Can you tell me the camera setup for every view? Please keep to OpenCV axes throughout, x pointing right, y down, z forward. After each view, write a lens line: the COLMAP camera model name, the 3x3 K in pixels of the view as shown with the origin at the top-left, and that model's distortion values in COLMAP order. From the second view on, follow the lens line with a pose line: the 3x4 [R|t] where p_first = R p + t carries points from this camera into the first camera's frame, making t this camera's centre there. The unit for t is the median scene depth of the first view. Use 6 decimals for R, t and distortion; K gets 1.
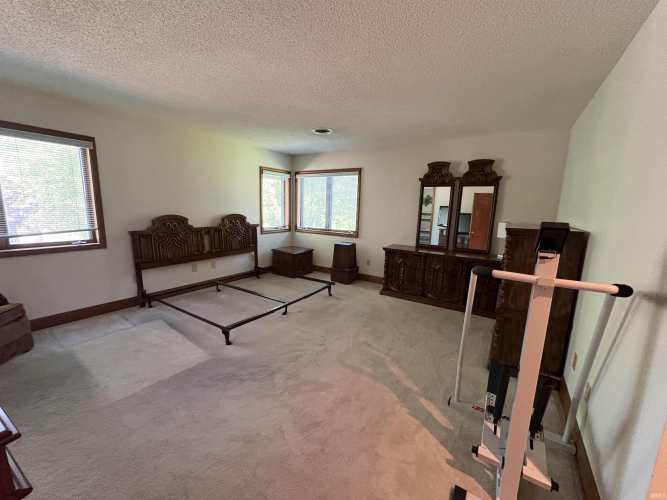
lens RADIAL K [[265.9, 0, 332.3], [0, 265.9, 249.6], [0, 0, 1]] dist [0.001007, 0.000170]
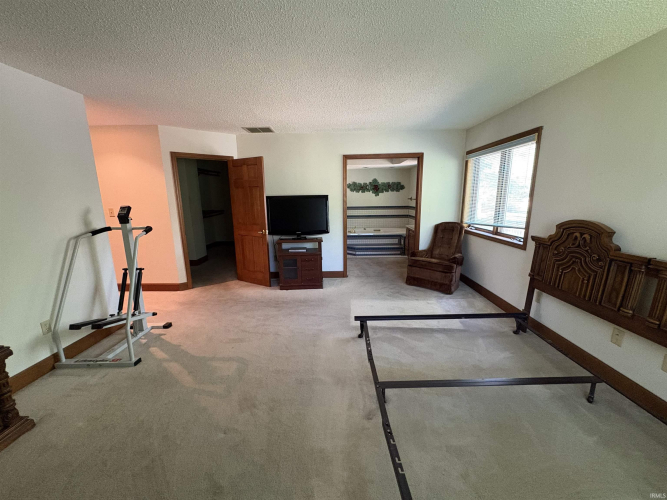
lens RADIAL K [[265.9, 0, 332.3], [0, 265.9, 249.6], [0, 0, 1]] dist [0.001007, 0.000170]
pose [[-0.838977, 0.097068, -0.535439, 0.176934], [-0.093001, 0.943908, 0.316841, -0.229276], [0.536160, 0.315618, -0.782890, 1.345436]]
